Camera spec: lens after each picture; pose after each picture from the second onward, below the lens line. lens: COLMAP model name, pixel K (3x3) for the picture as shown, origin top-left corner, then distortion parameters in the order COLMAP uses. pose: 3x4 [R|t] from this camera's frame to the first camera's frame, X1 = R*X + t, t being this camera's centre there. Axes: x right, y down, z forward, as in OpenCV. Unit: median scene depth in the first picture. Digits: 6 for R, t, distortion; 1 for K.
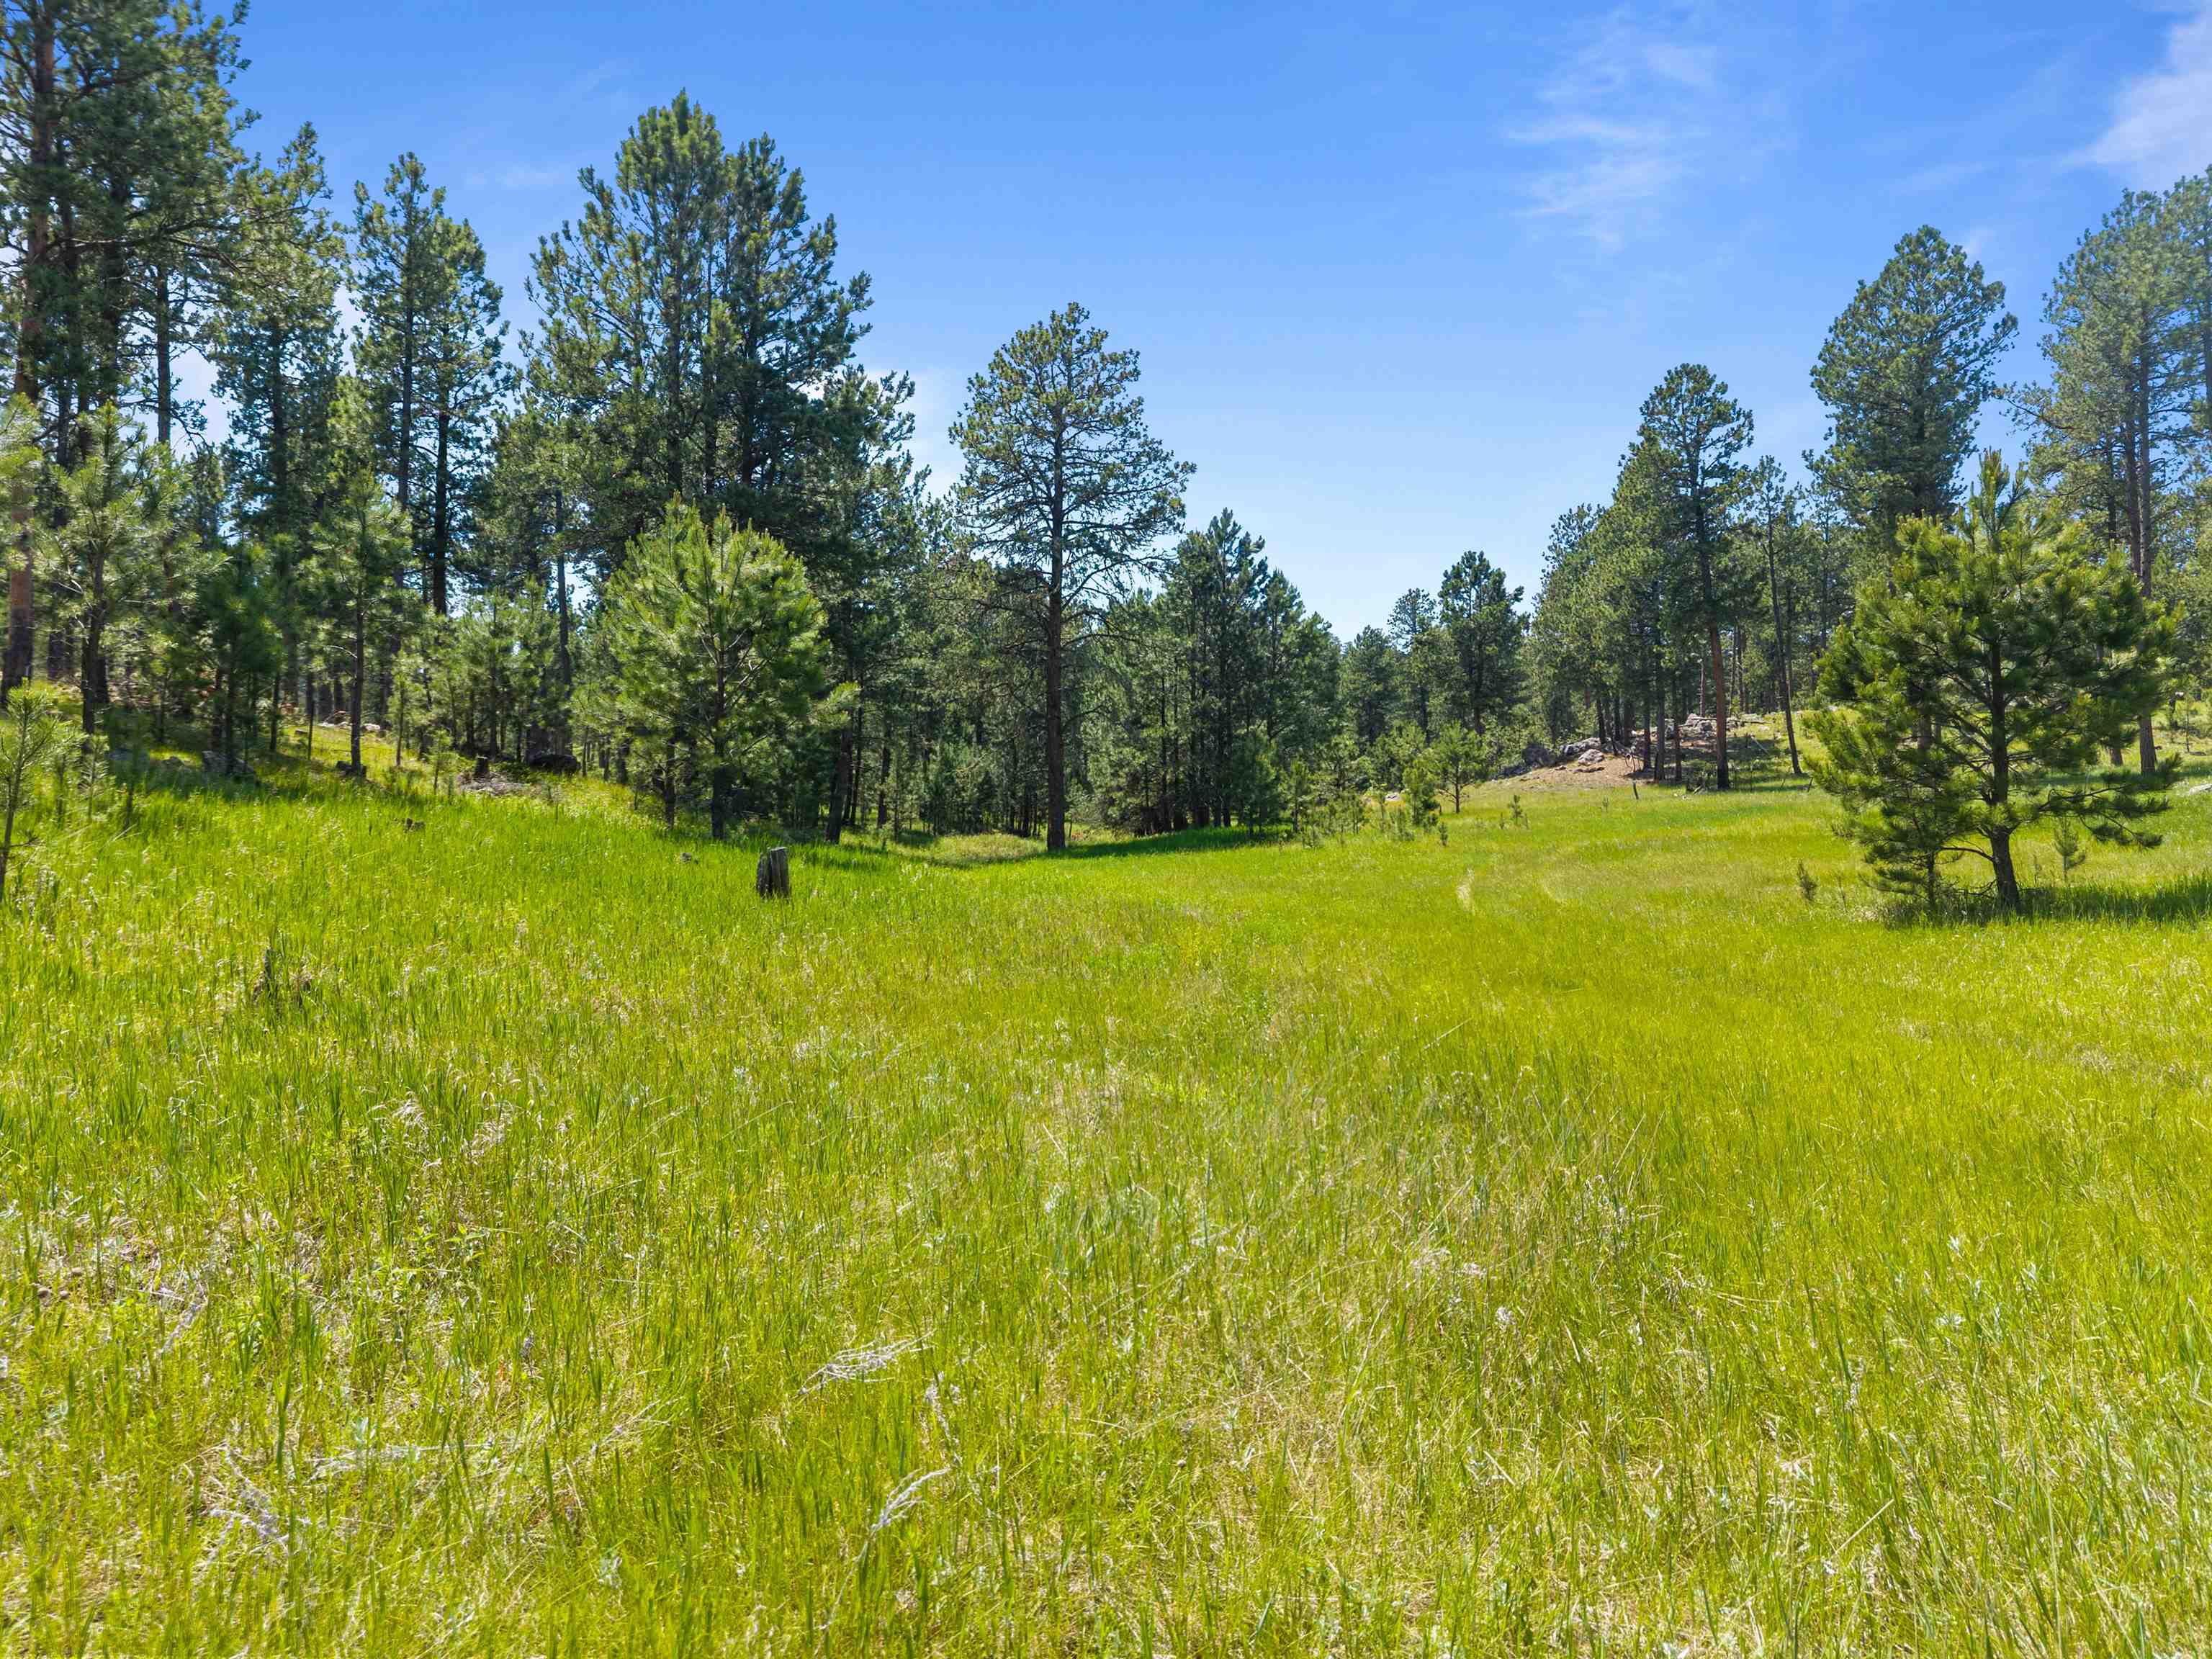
lens RADIAL K [[1491.3, 0, 1087.5], [0, 1491.3, 823.2], [0, 0, 1]] dist [0.019108, -0.010558]
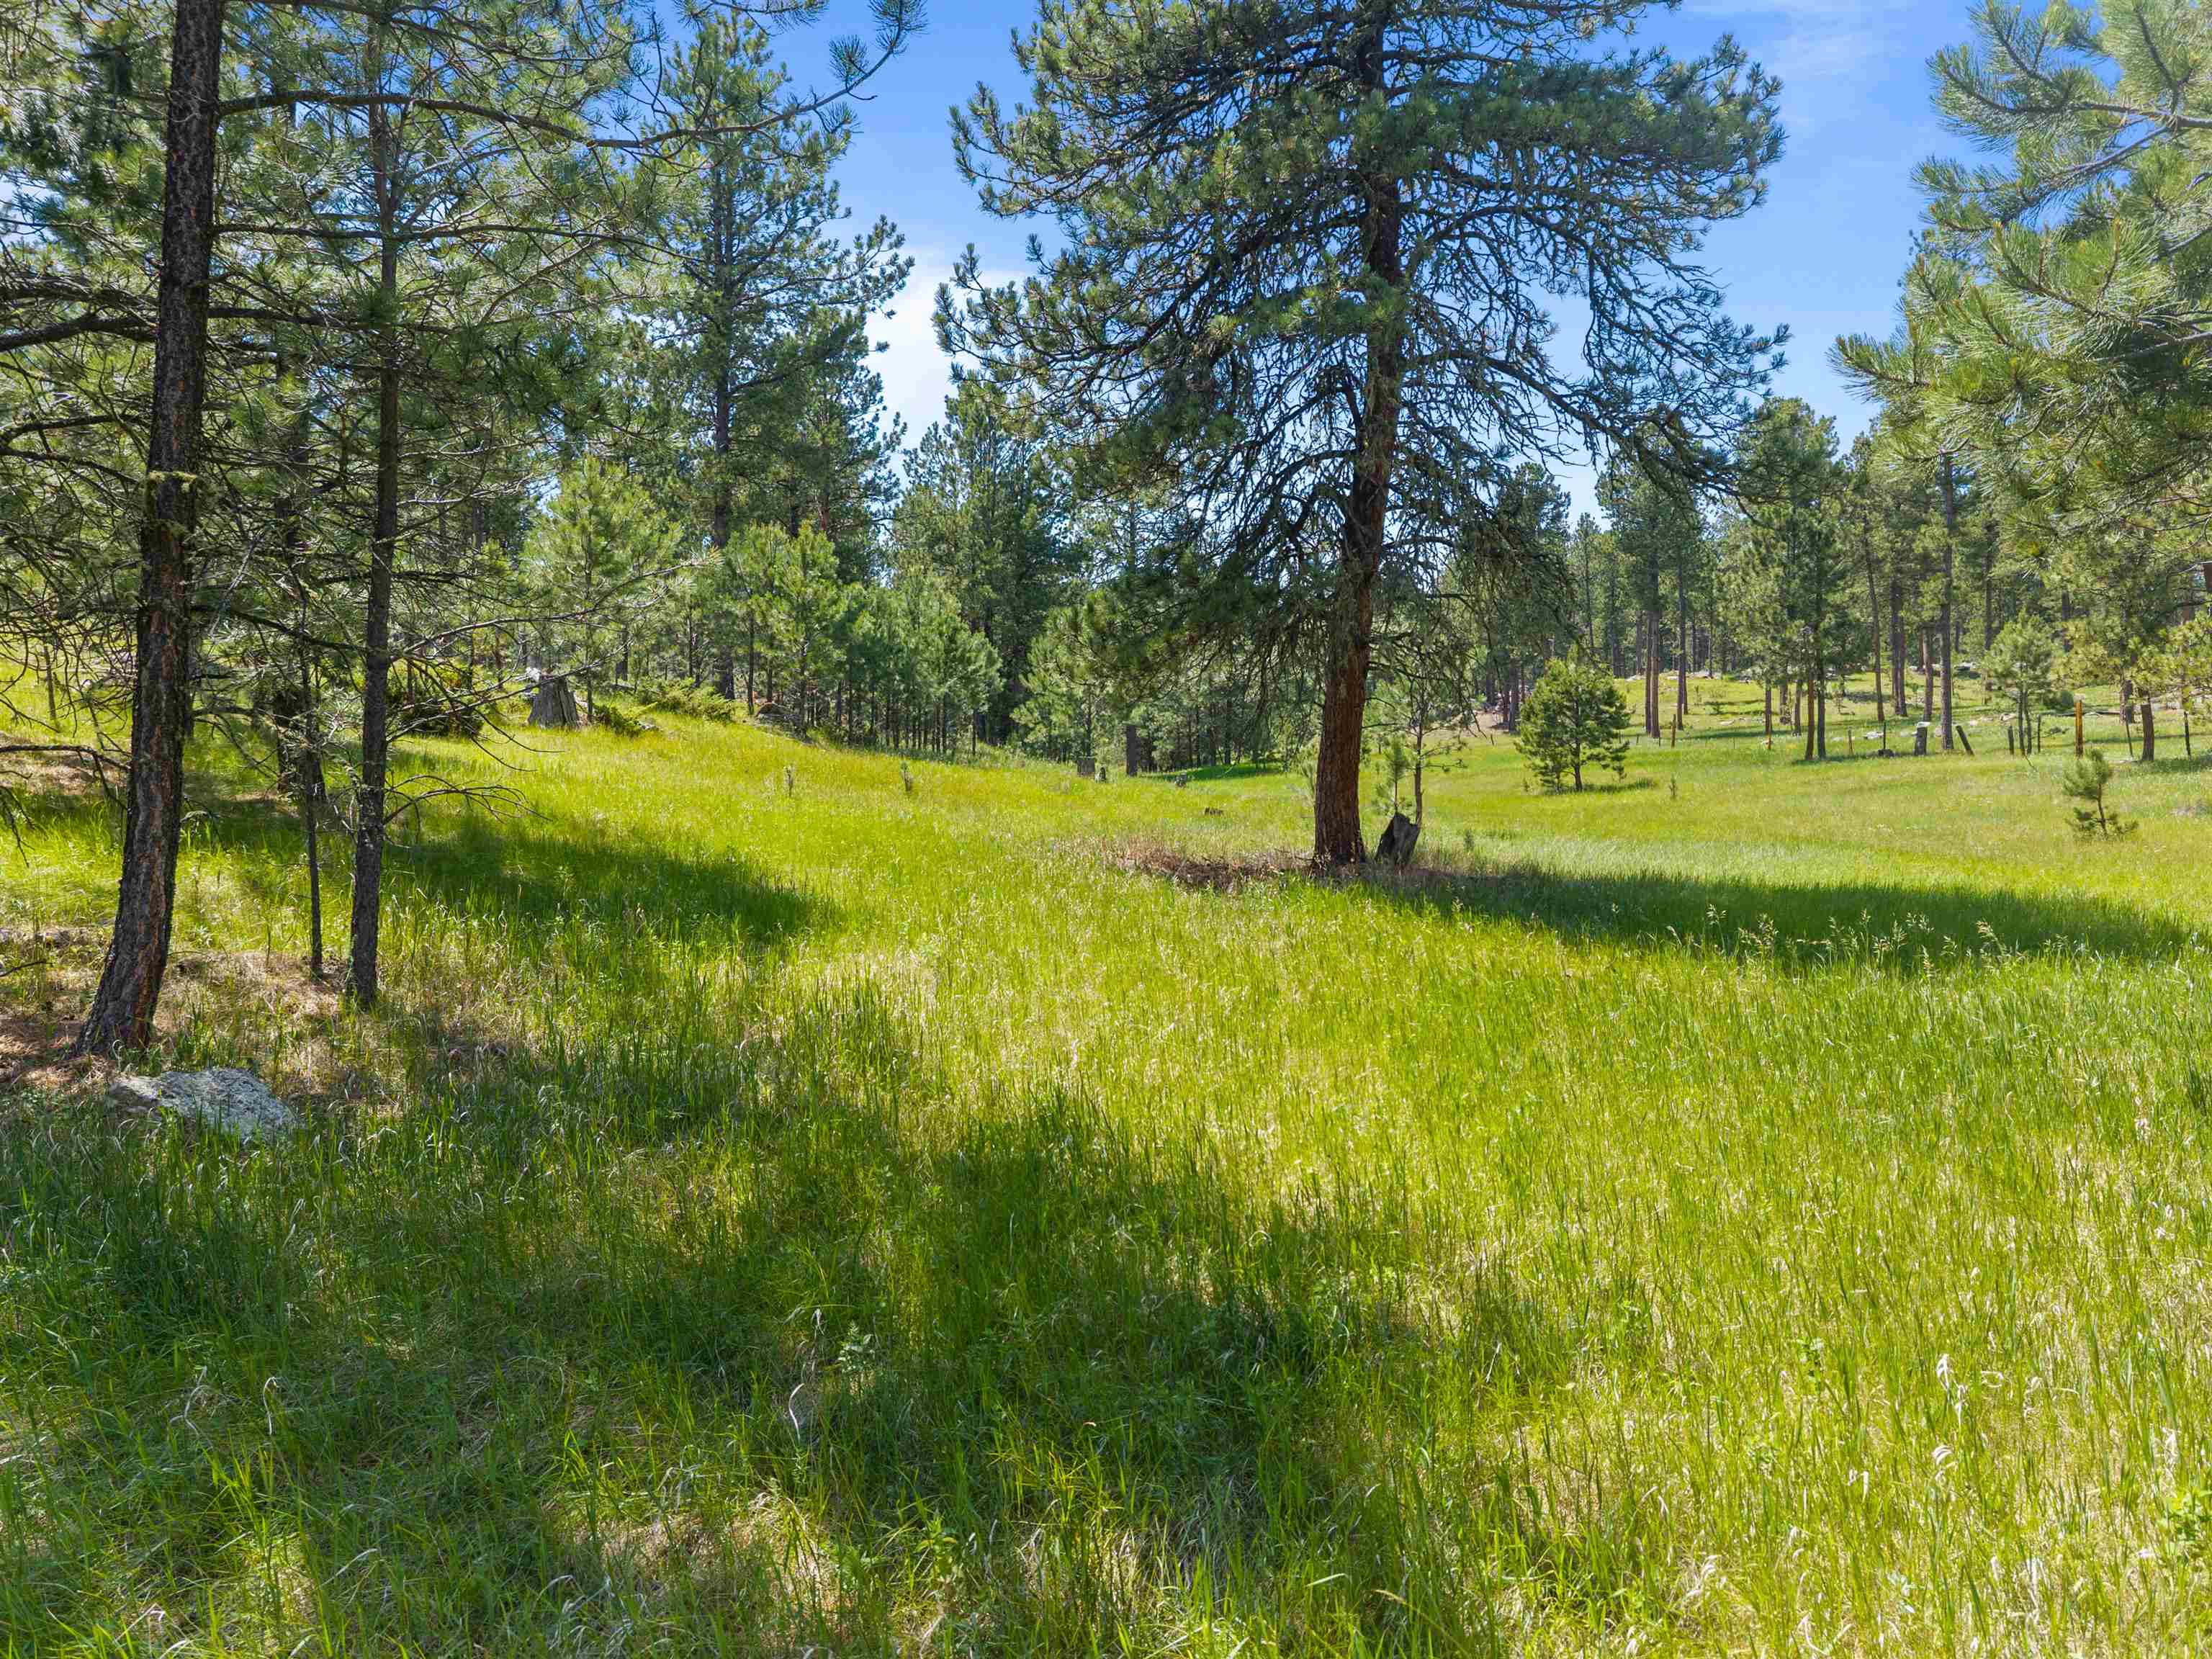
lens RADIAL K [[1491.3, 0, 1110.5], [0, 1491.3, 830.3], [0, 0, 1]] dist [0.019108, -0.010558]
pose [[0.996916, -0.007190, 0.078140, -0.165938], [0.003337, 0.998778, 0.049318, -0.004676], [-0.078399, -0.048905, 0.995722, -0.562895]]
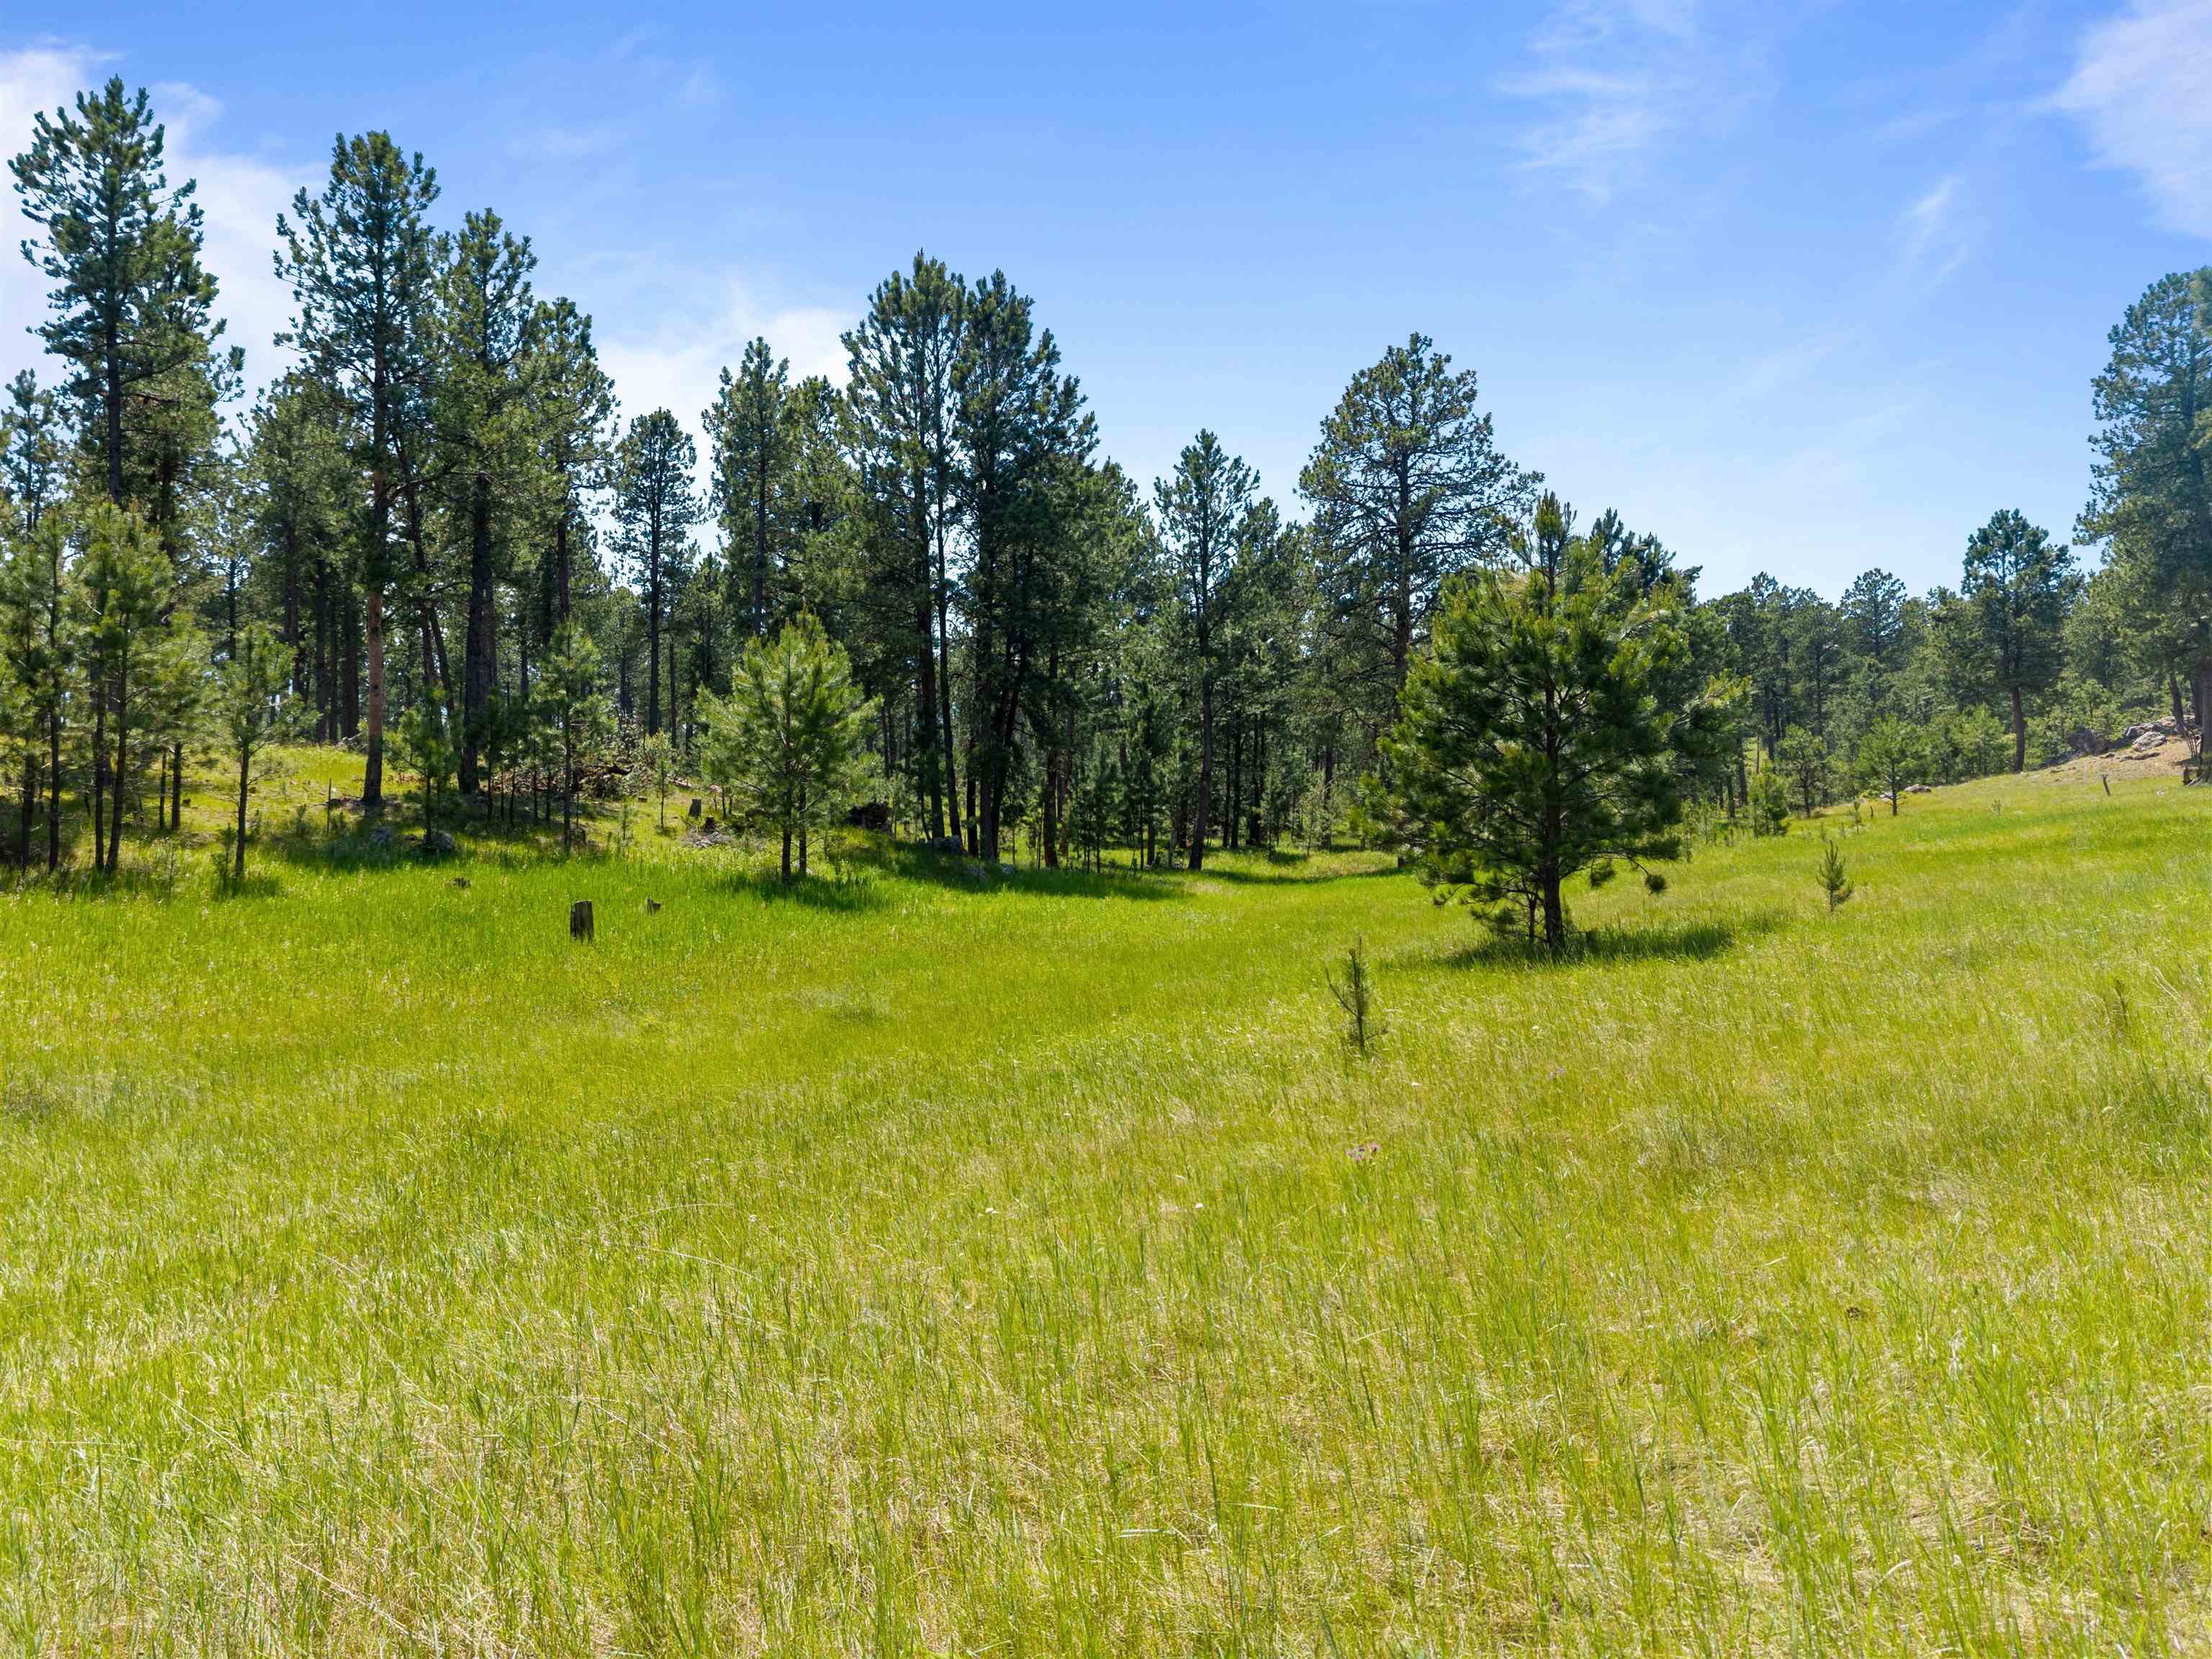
lens RADIAL K [[1491.3, 0, 1110.3], [0, 1491.3, 823.7], [0, 0, 1]] dist [0.019108, -0.010558]
pose [[0.904669, -0.027524, -0.425224, 0.219968], [0.026578, 0.999613, -0.008158, -0.008200], [0.425284, -0.003921, 0.905051, -0.018391]]
